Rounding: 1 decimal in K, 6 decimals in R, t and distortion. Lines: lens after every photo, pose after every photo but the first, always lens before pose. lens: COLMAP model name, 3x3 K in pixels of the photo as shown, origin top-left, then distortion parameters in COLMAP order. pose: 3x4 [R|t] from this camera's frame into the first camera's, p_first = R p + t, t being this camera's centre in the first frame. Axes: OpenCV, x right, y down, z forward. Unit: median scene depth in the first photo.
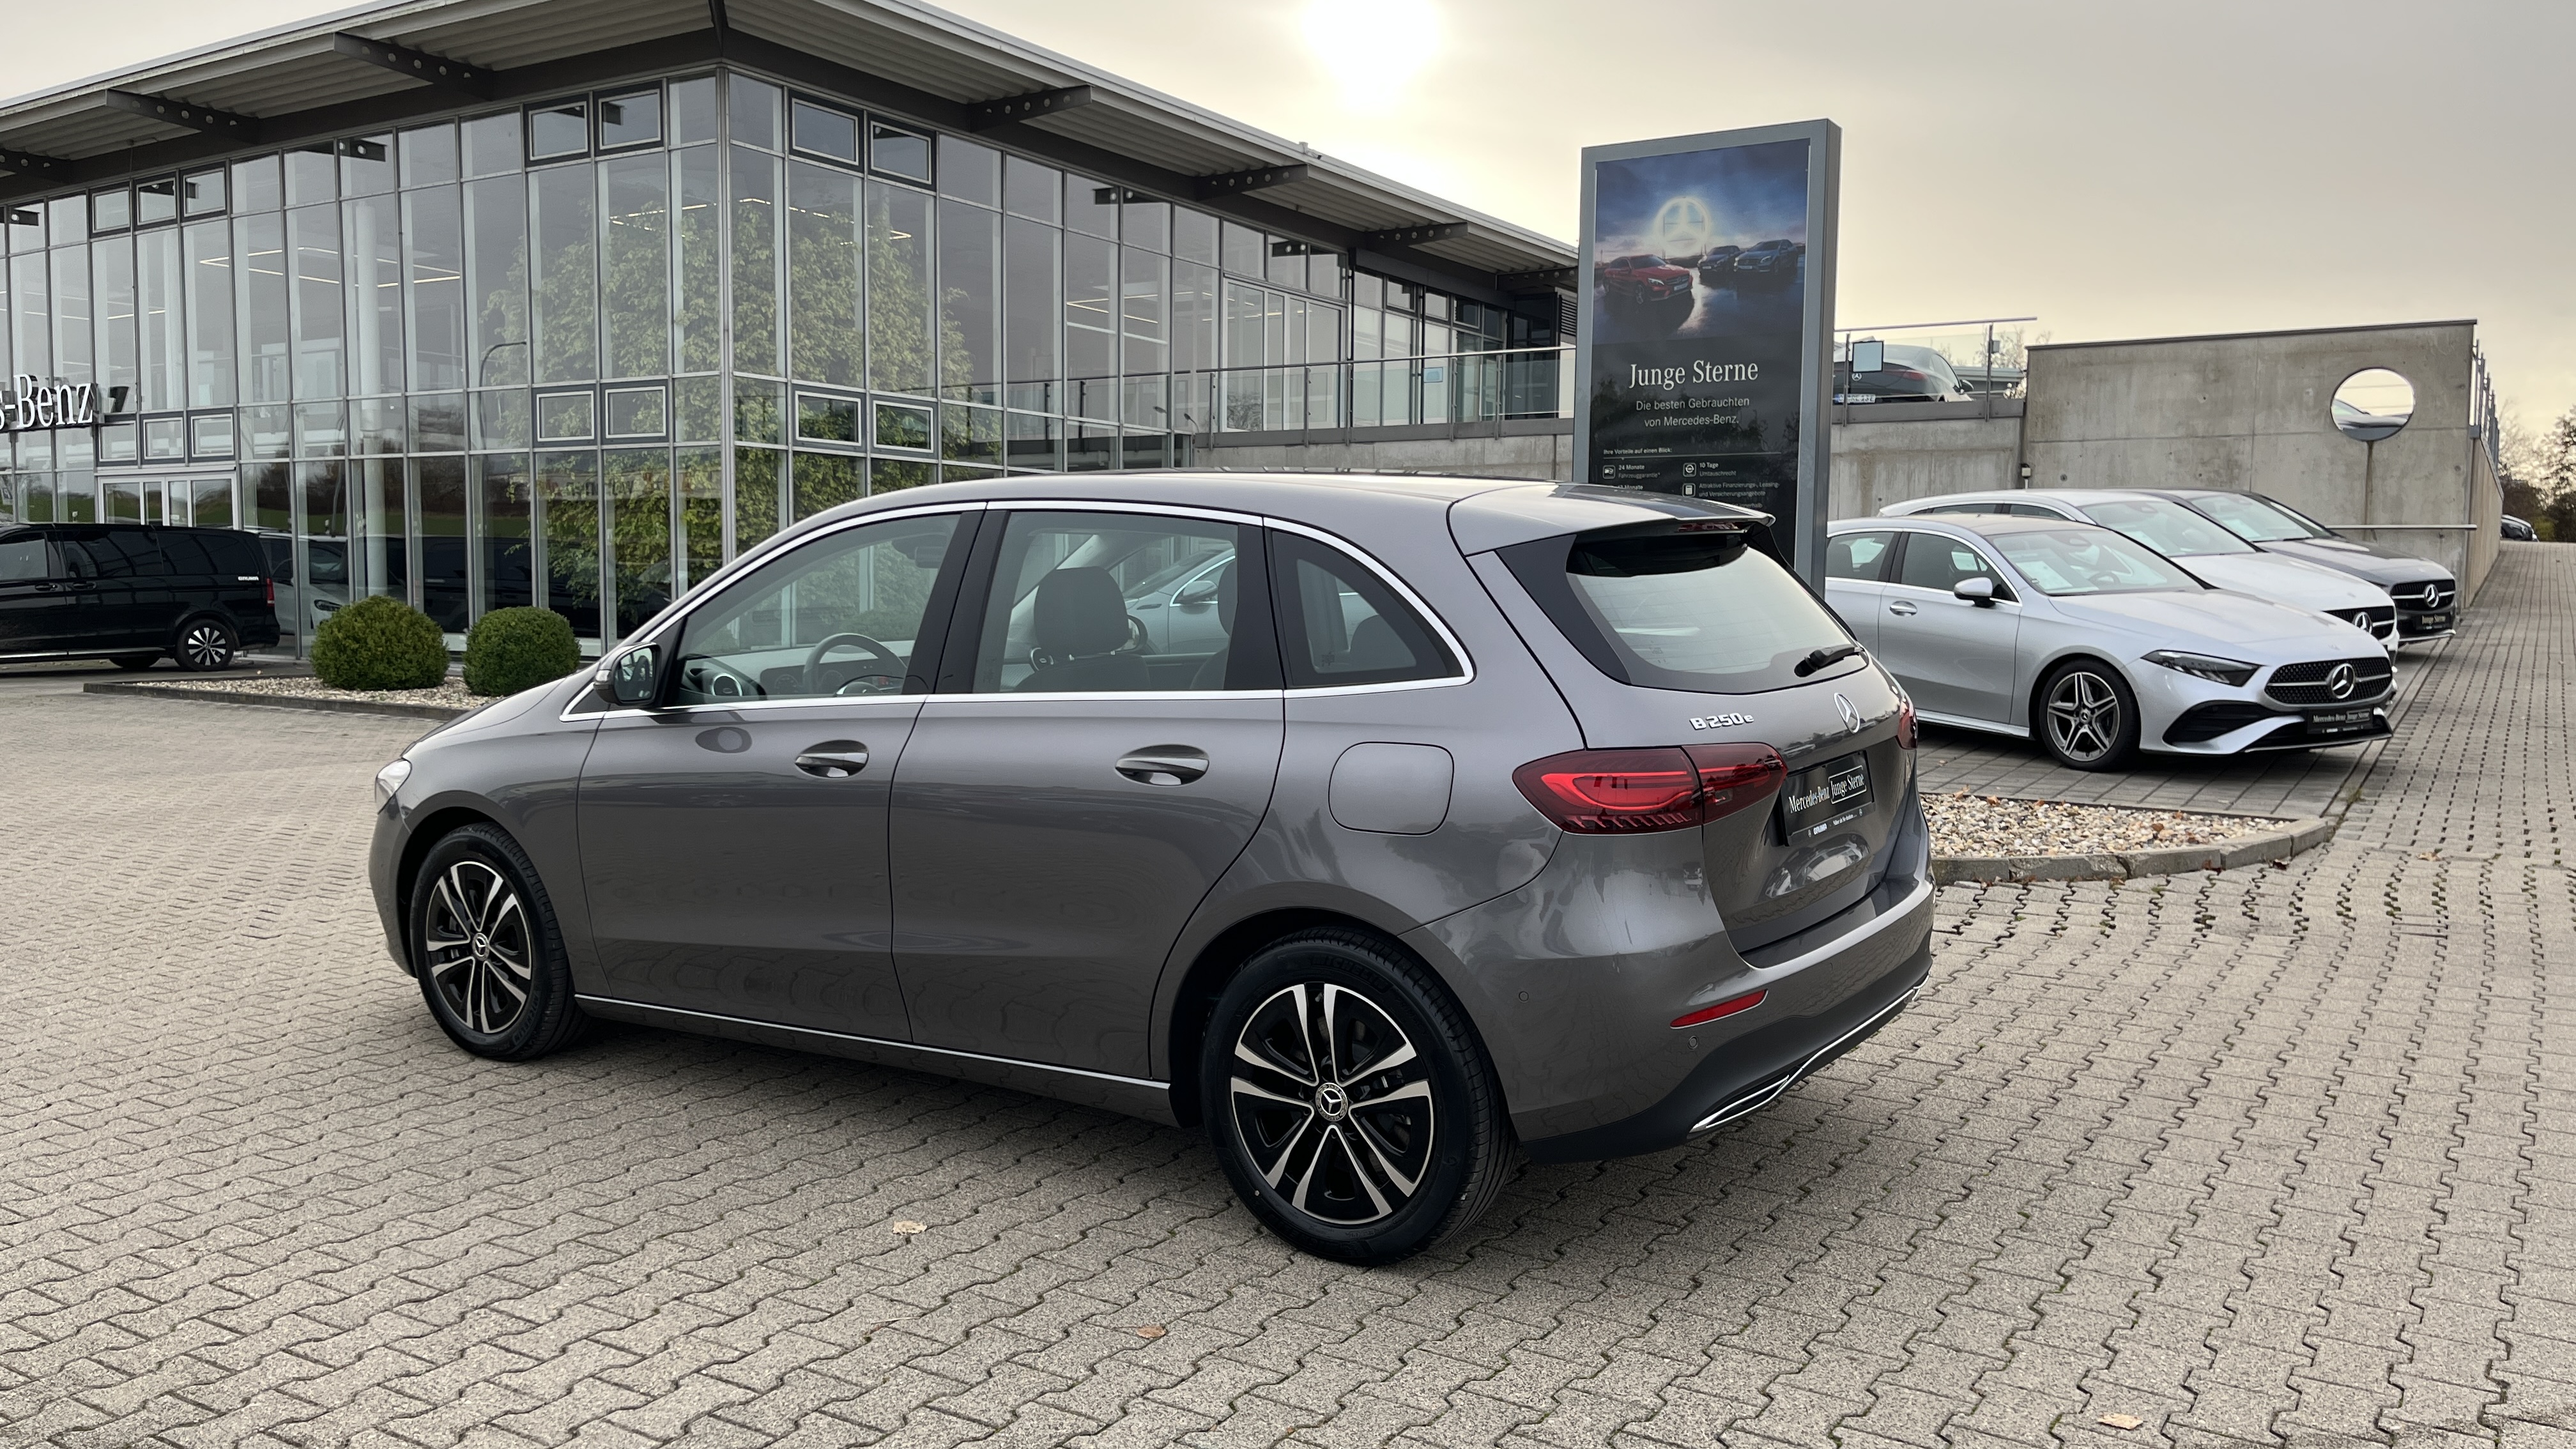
lens RADIAL K [[1935.8, 0, 1293.7], [0, 1935.8, 759.0], [0, 0, 1]] dist [0.058723, -0.073710]
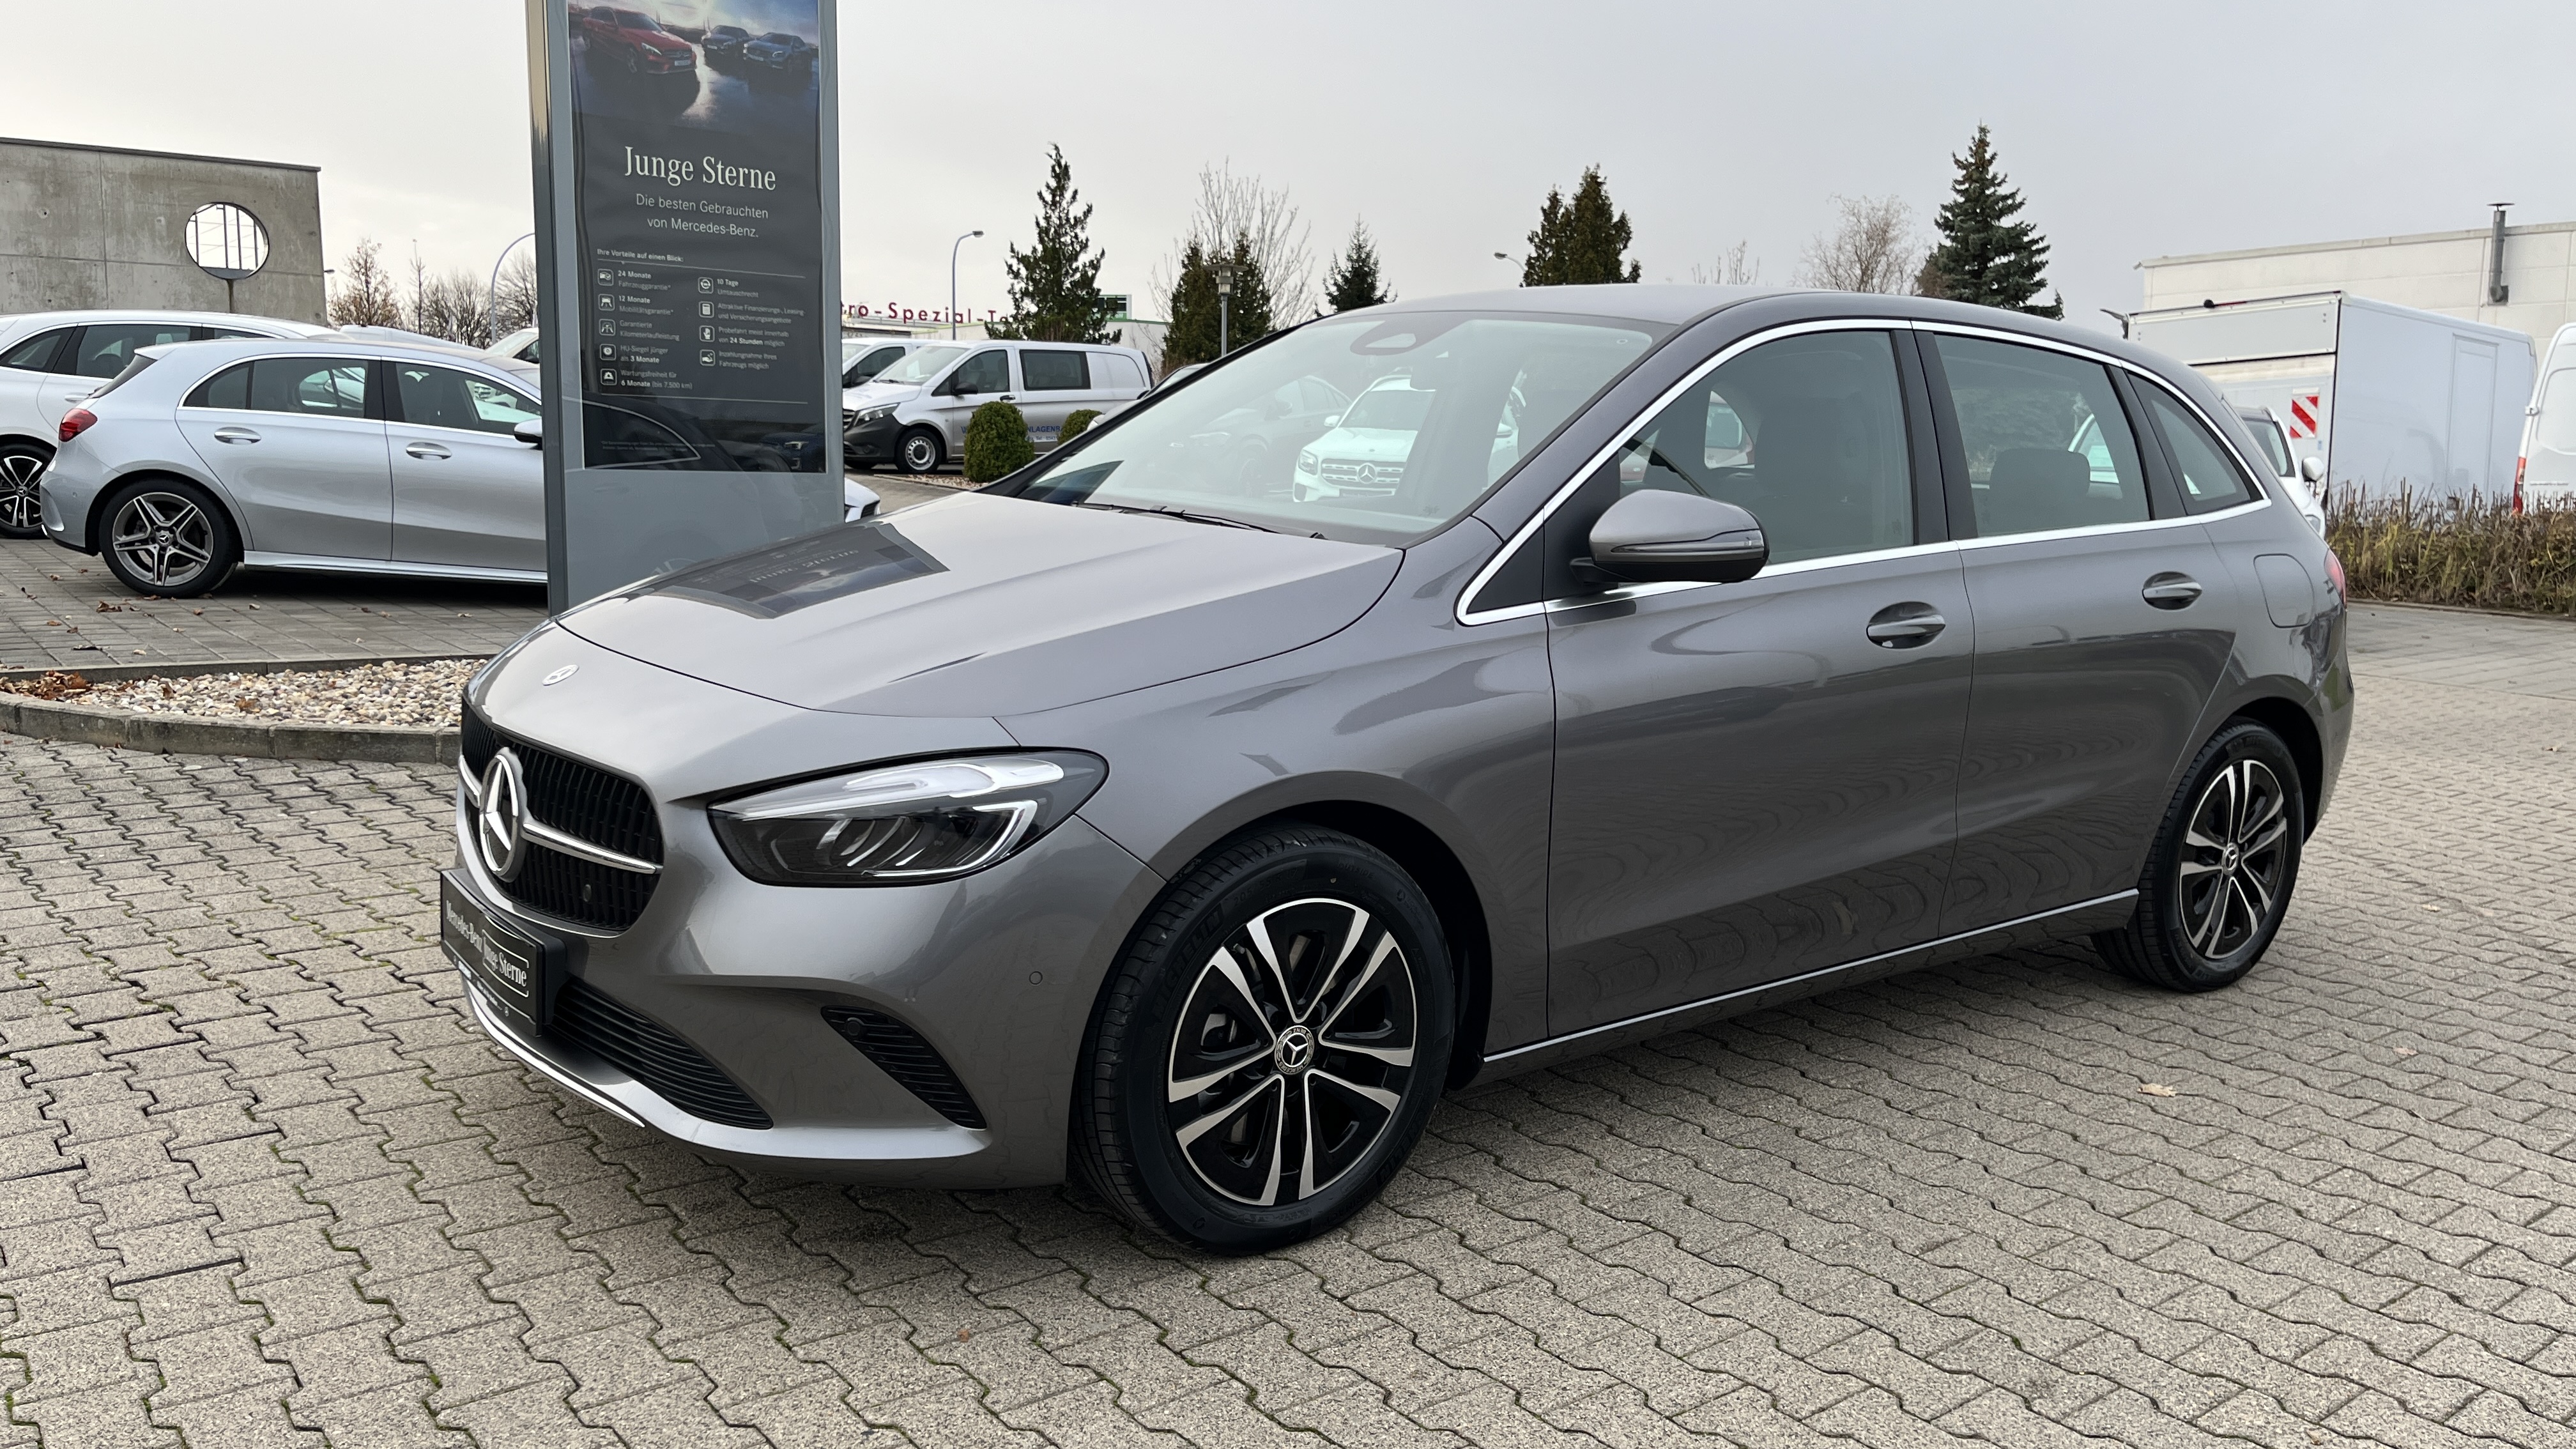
lens RADIAL K [[1941.3, 0, 1287.1], [0, 1941.3, 734.0], [0, 0, 1]] dist [0.058335, -0.079461]
pose [[0.321647, -0.128959, 0.938037, -0.566157], [0.068946, 0.991242, 0.112633, -0.033850], [-0.944346, 0.028446, 0.327721, 0.501341]]
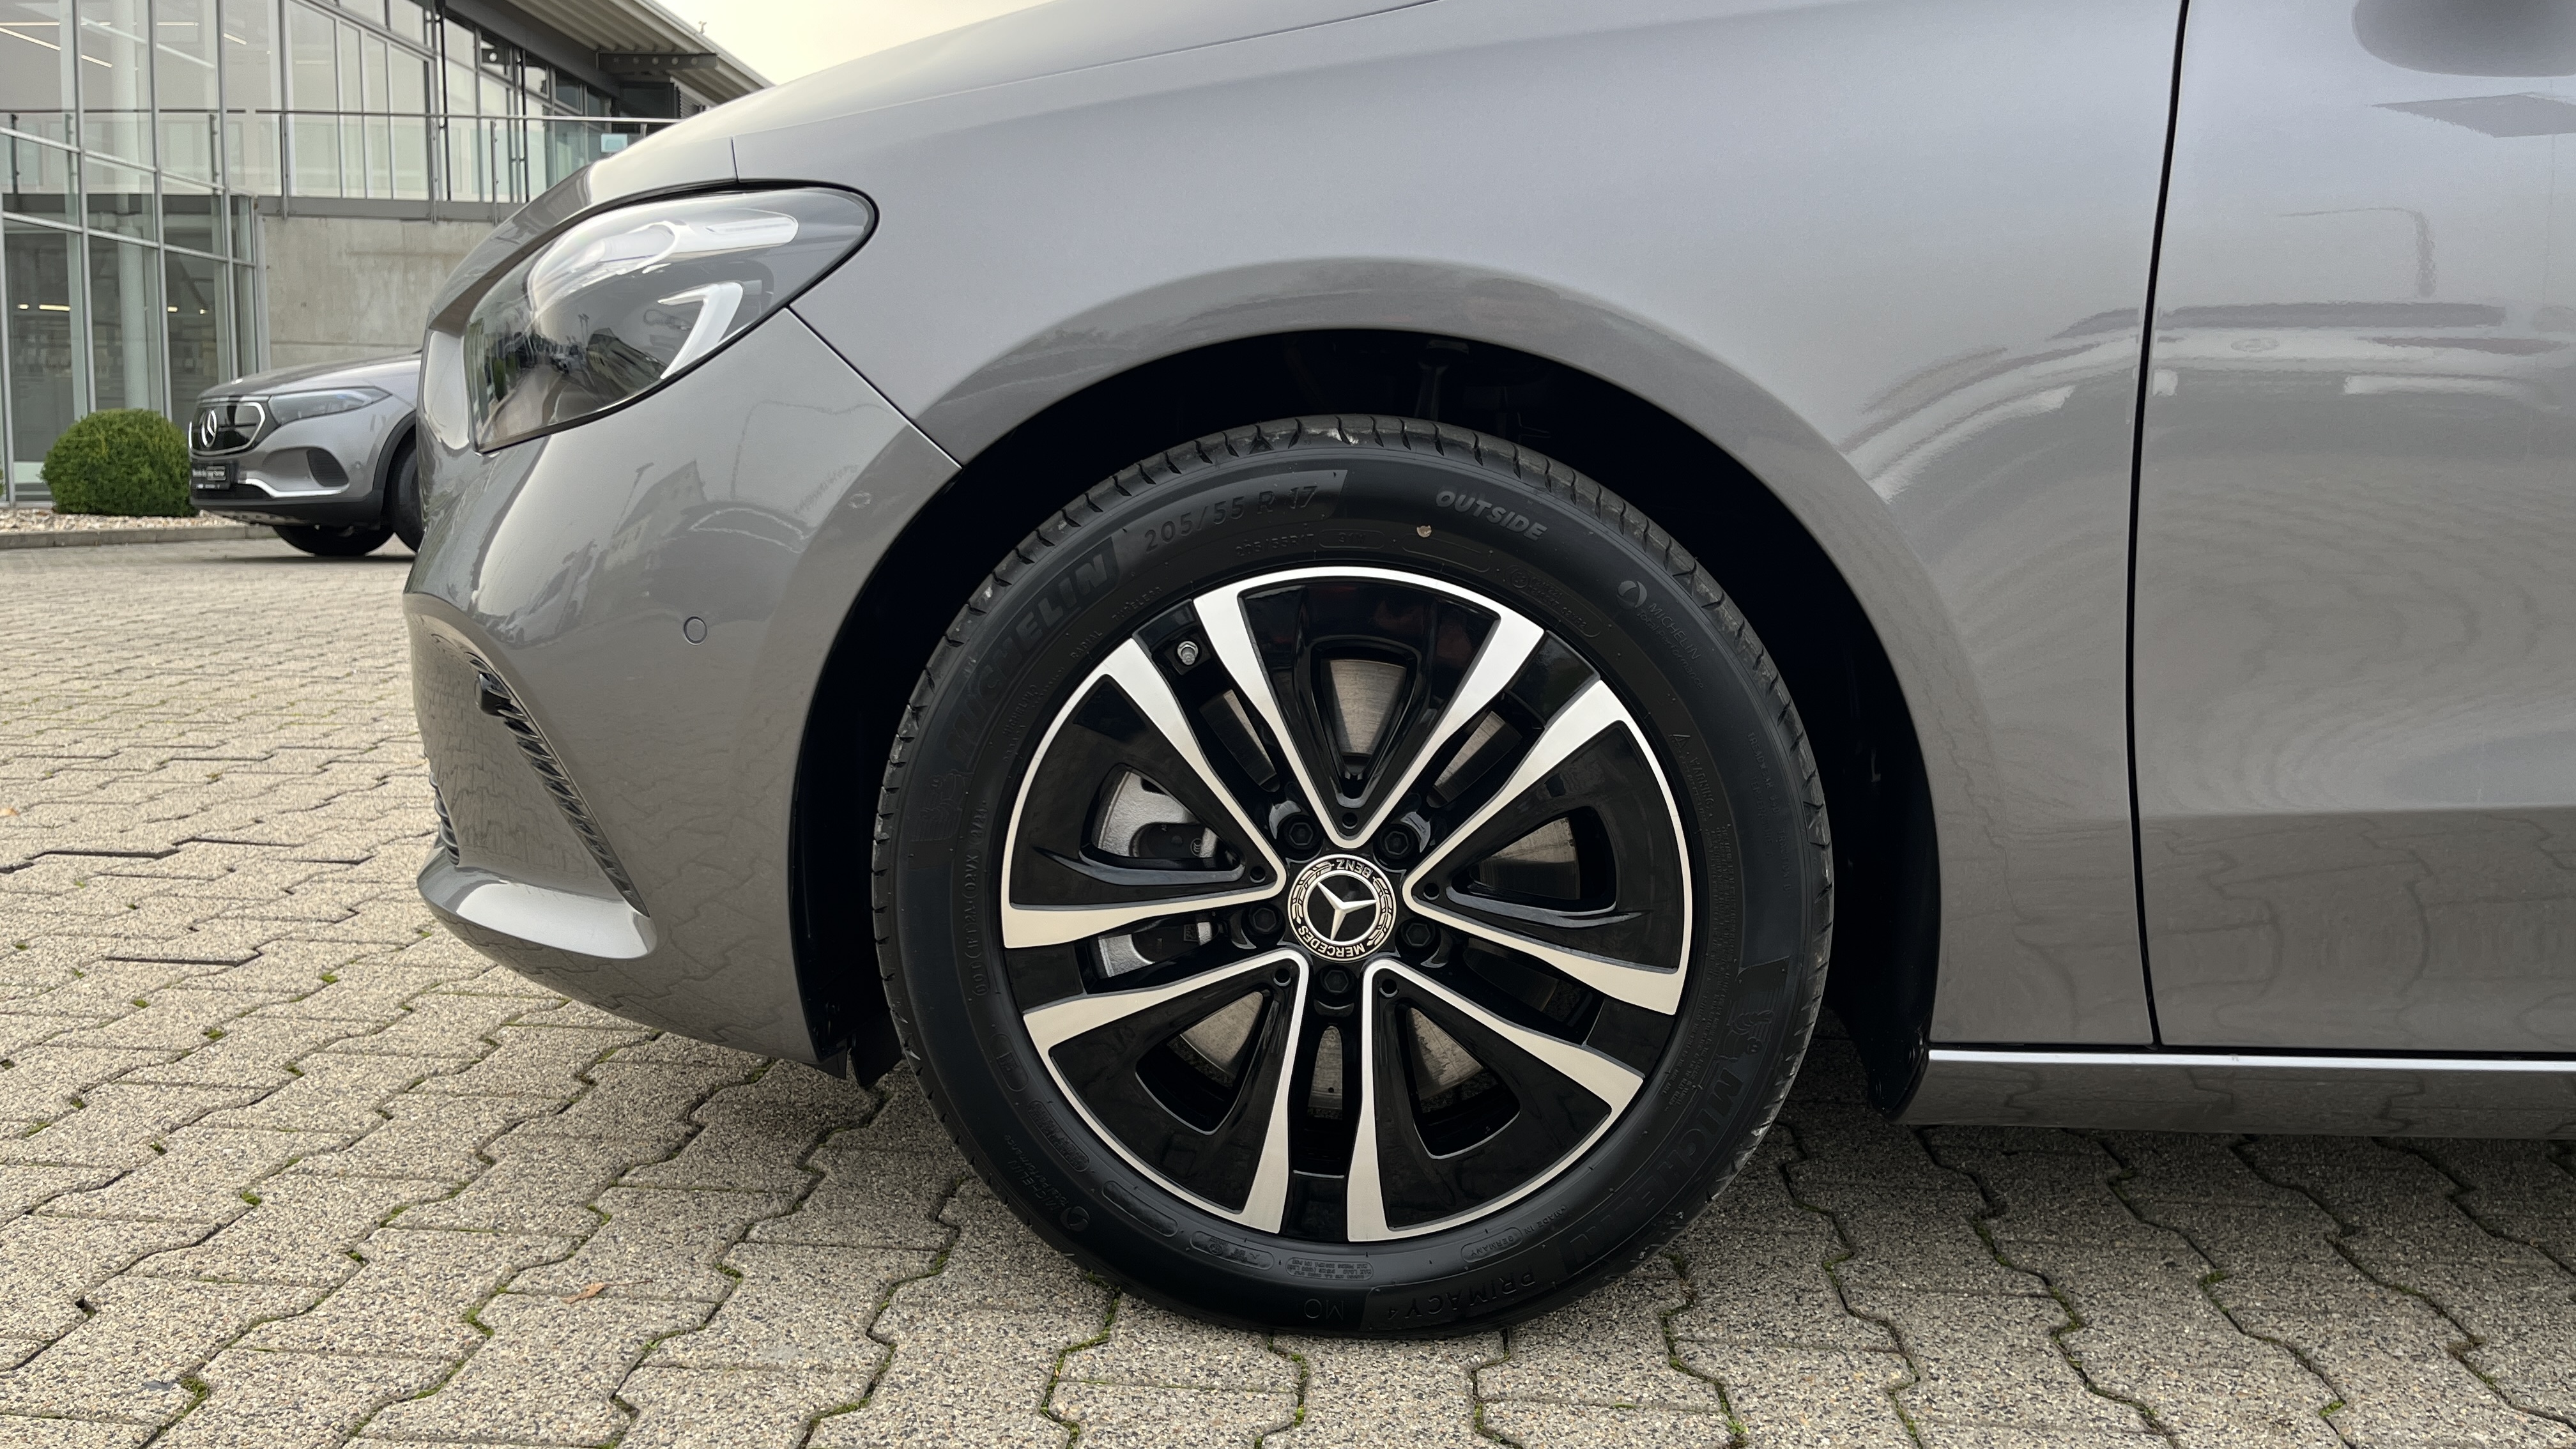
lens RADIAL K [[1999.2, 0, 1283.9], [0, 1999.2, 746.6], [0, 0, 1]] dist [0.067887, -0.074242]
pose [[0.873860, -0.053576, 0.483216, -0.335171], [0.027797, 0.997790, 0.060360, 0.036452], [-0.485382, -0.039314, 0.873418, 0.476933]]
